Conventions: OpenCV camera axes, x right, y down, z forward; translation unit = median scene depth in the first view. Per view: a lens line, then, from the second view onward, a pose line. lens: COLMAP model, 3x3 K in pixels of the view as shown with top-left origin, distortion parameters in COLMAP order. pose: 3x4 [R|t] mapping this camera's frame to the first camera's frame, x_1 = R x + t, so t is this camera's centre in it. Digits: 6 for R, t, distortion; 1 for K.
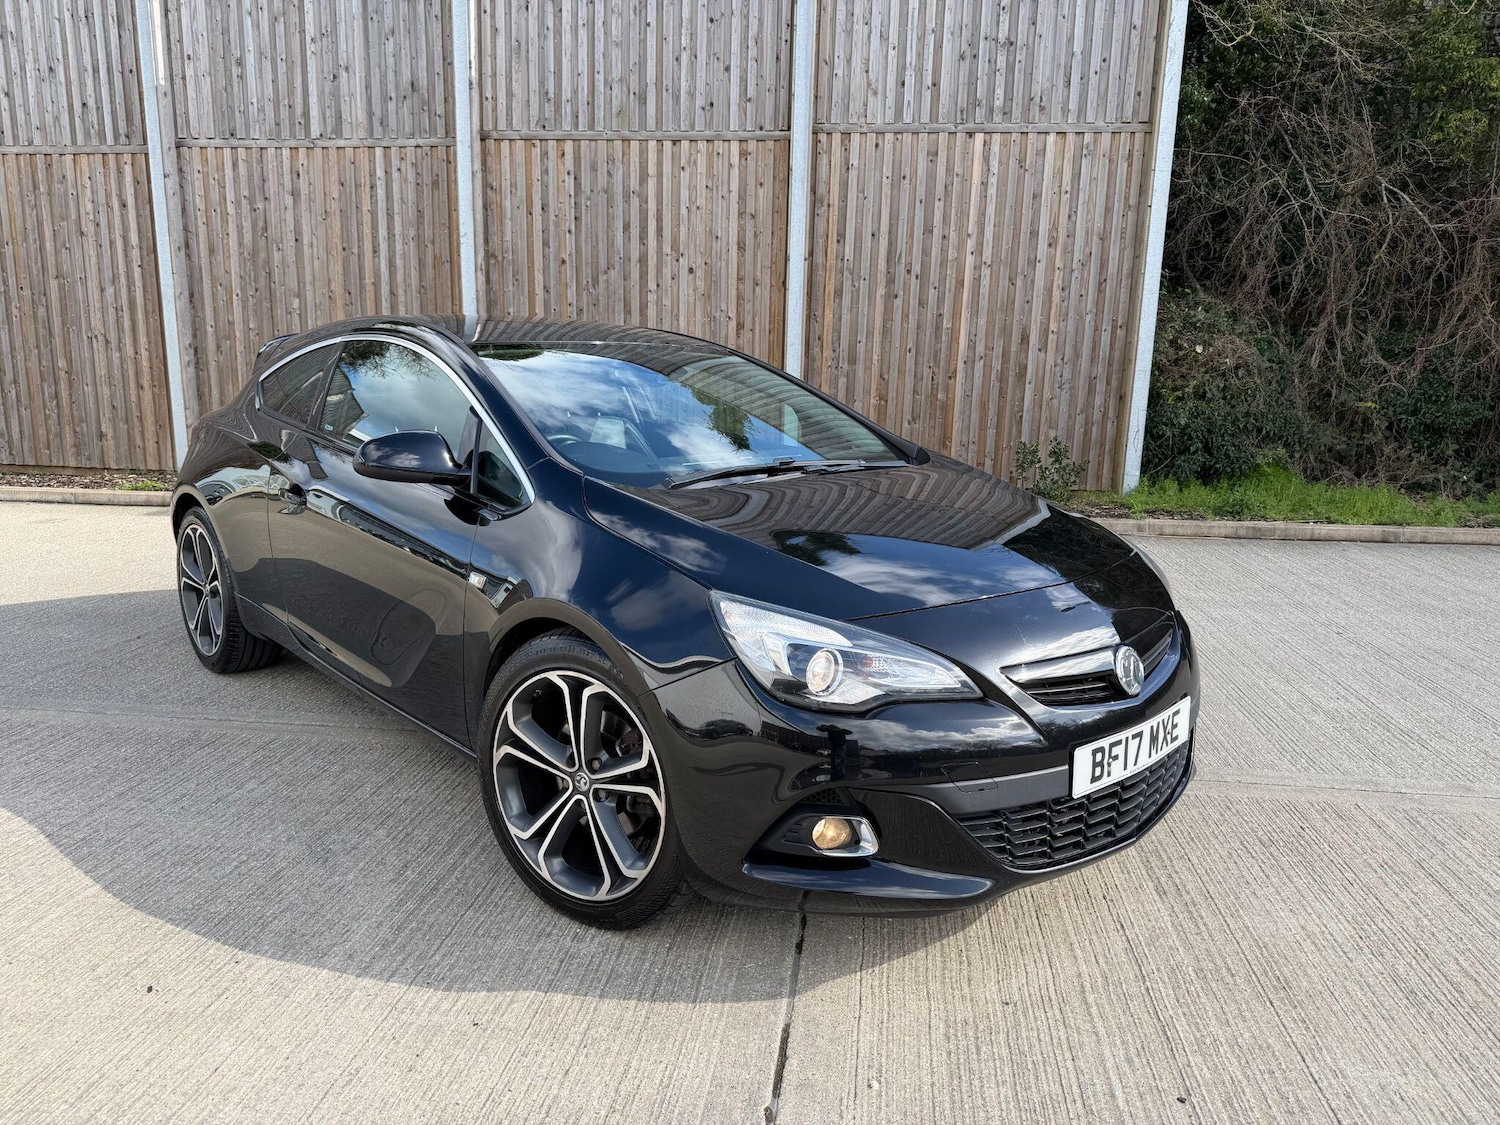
lens RADIAL K [[1074.9, 0, 749.7], [0, 1074.9, 578.1], [0, 0, 1]] dist [0.019594, -0.035415]
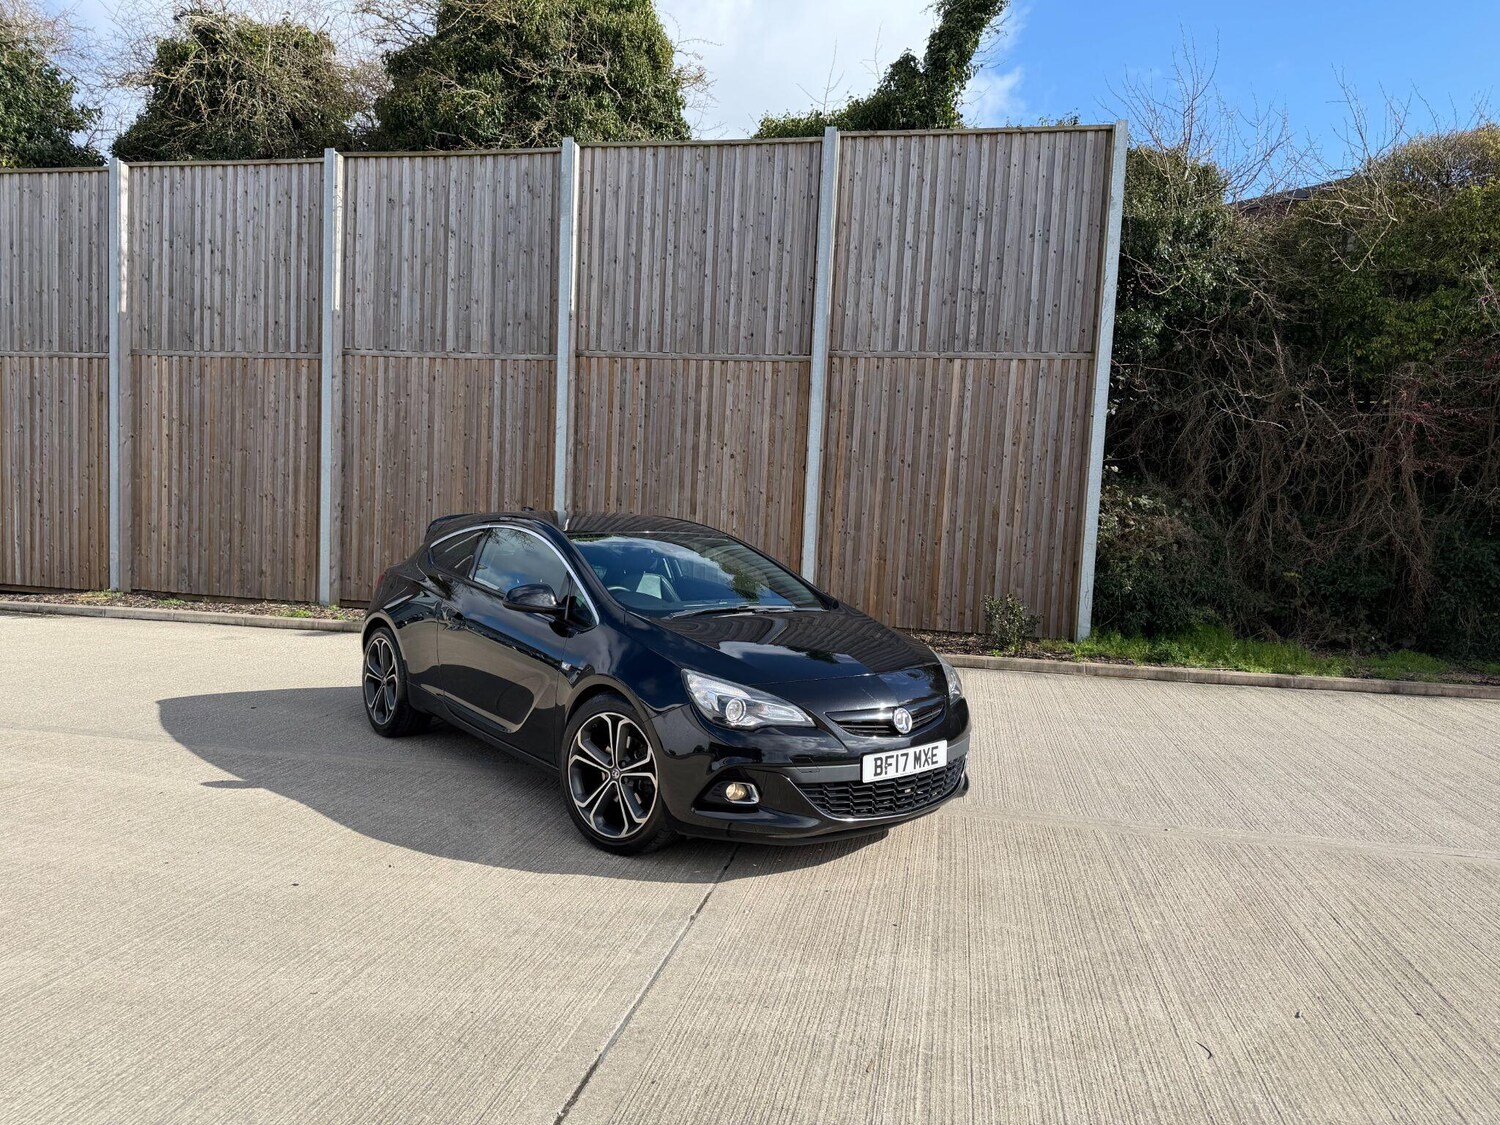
lens RADIAL K [[1074.9, 0, 750.7], [0, 1074.9, 566.3], [0, 0, 1]] dist [0.019594, -0.035415]
pose [[0.997748, 0.024786, -0.062331, 0.051801], [-0.033598, 0.988925, -0.144561, 0.026332], [0.058057, 0.146329, 0.987531, -0.246160]]
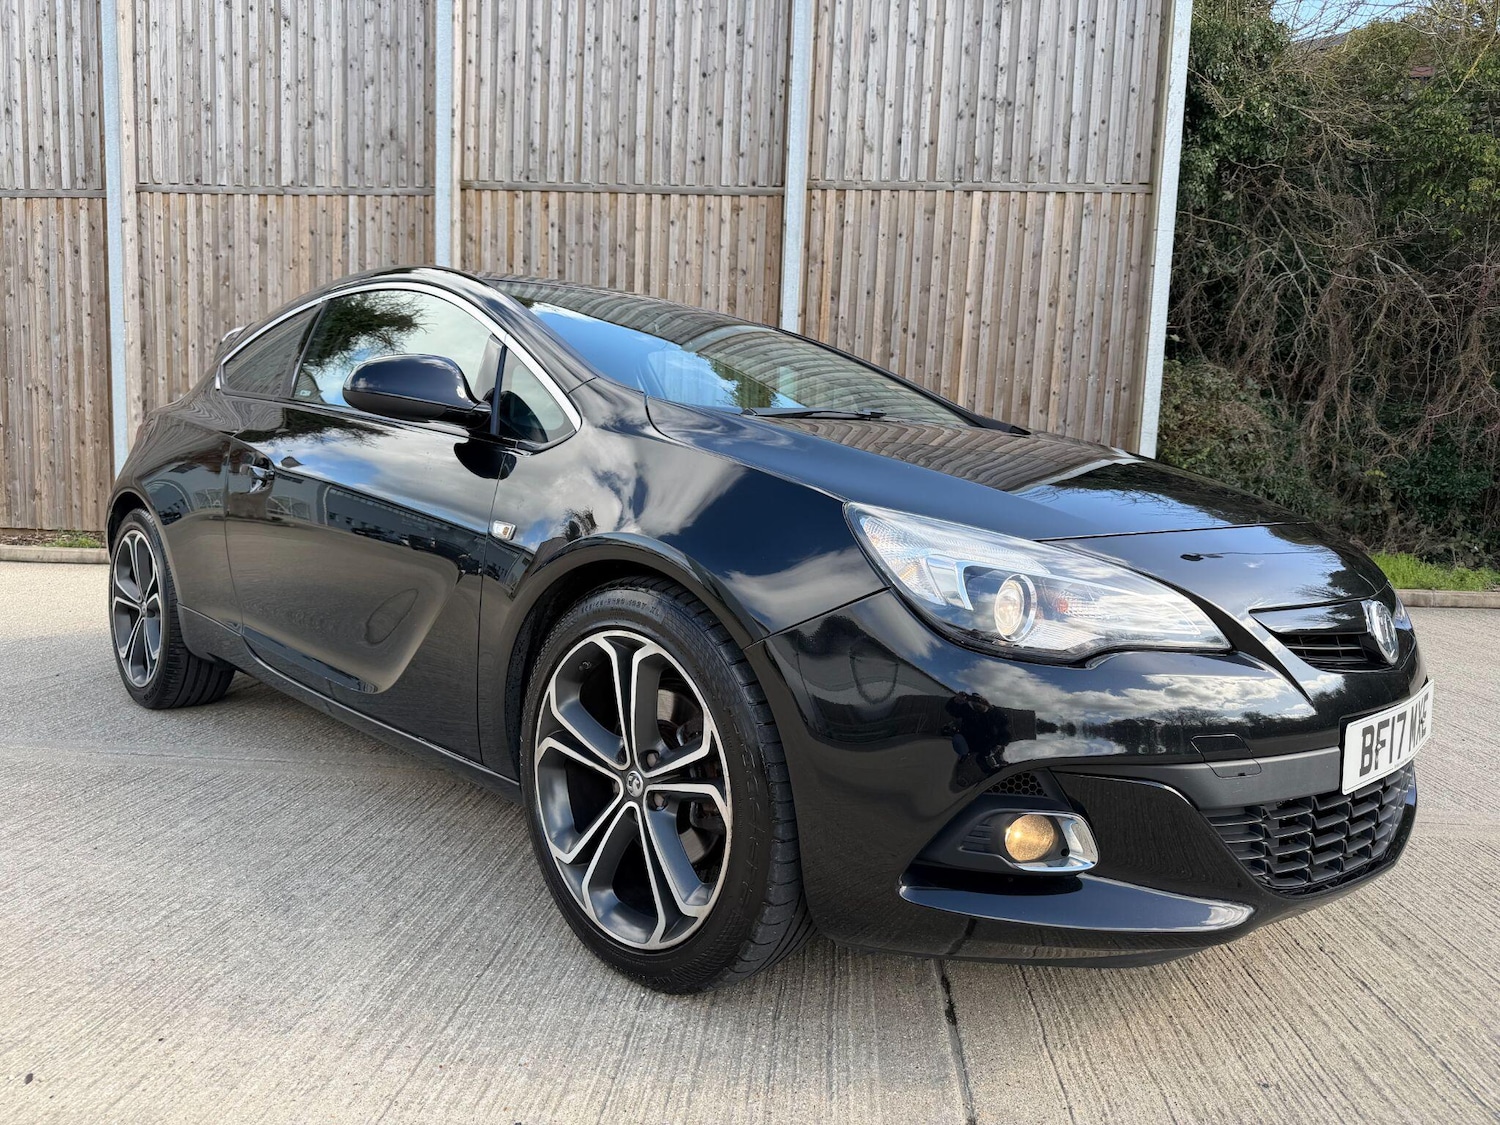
lens RADIAL K [[1074.9, 0, 748.9], [0, 1074.9, 580.1], [0, 0, 1]] dist [0.019594, -0.035415]
pose [[0.998977, 0.009903, 0.044123, -0.033862], [-0.005637, 0.995386, -0.095785, 0.032730], [-0.044868, 0.095438, 0.994424, 0.068679]]
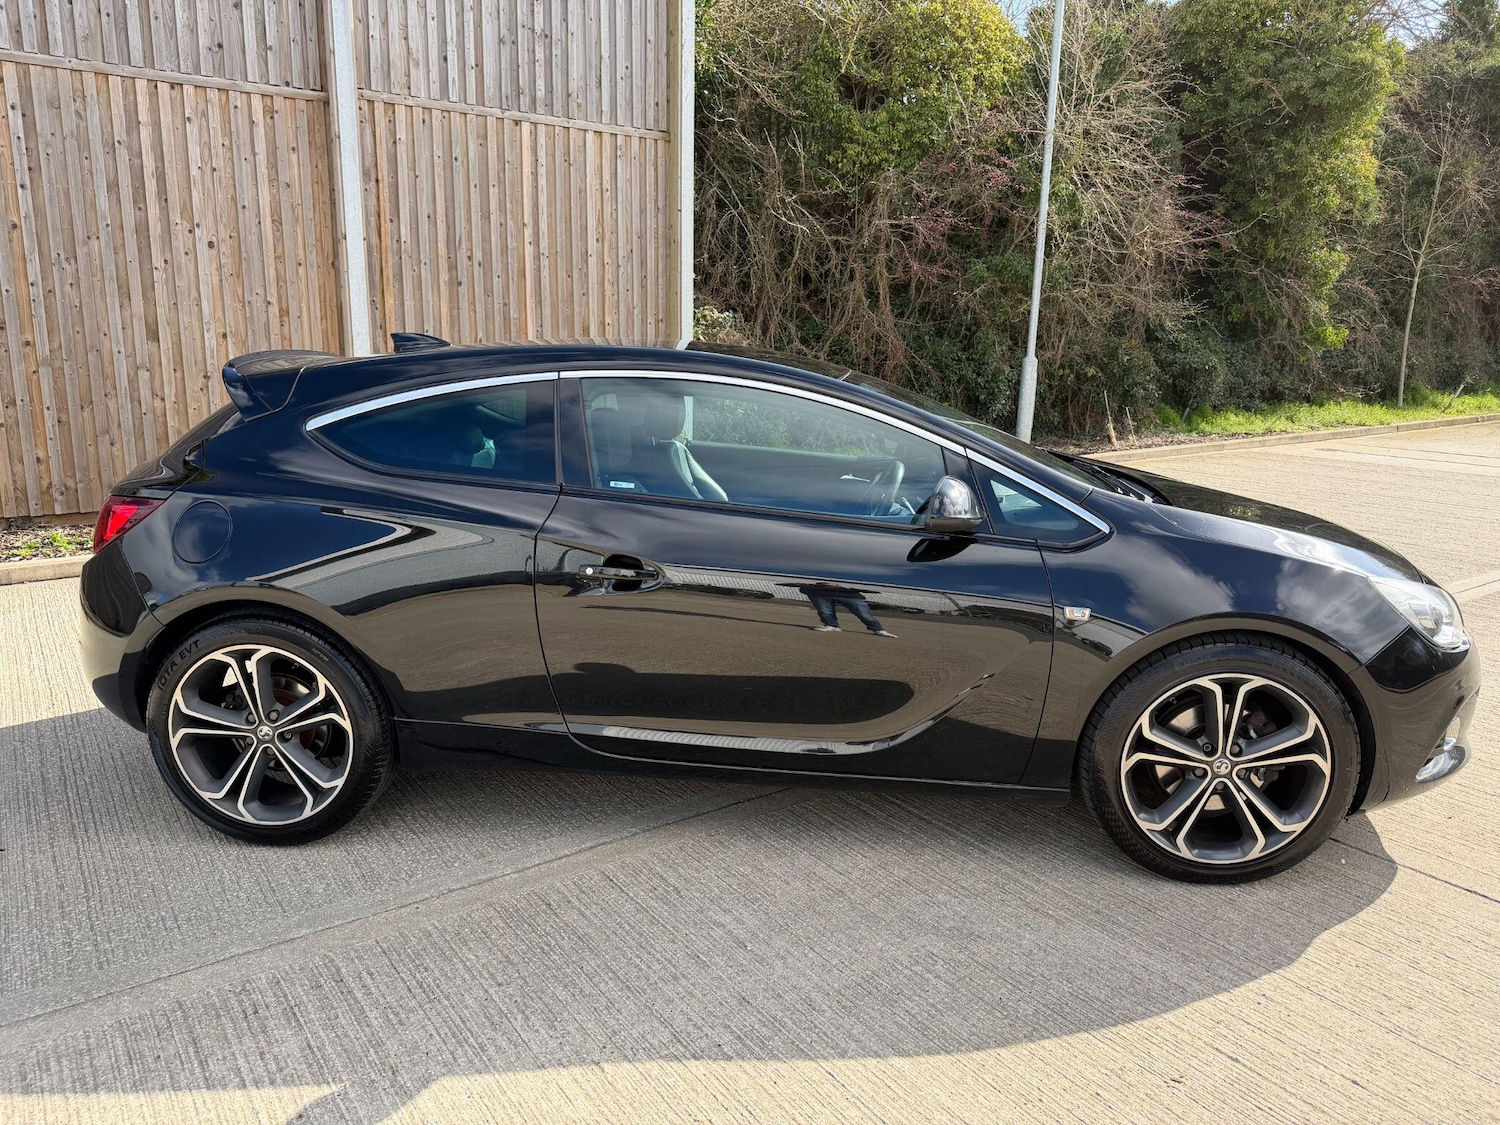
lens RADIAL K [[1074.9, 0, 765.2], [0, 1074.9, 577.6], [0, 0, 1]] dist [0.019594, -0.035415]
pose [[0.726656, -0.158778, 0.668401, -0.352337], [0.138860, 0.986790, 0.083448, -0.050096], [-0.672821, 0.032176, 0.739105, 0.128577]]
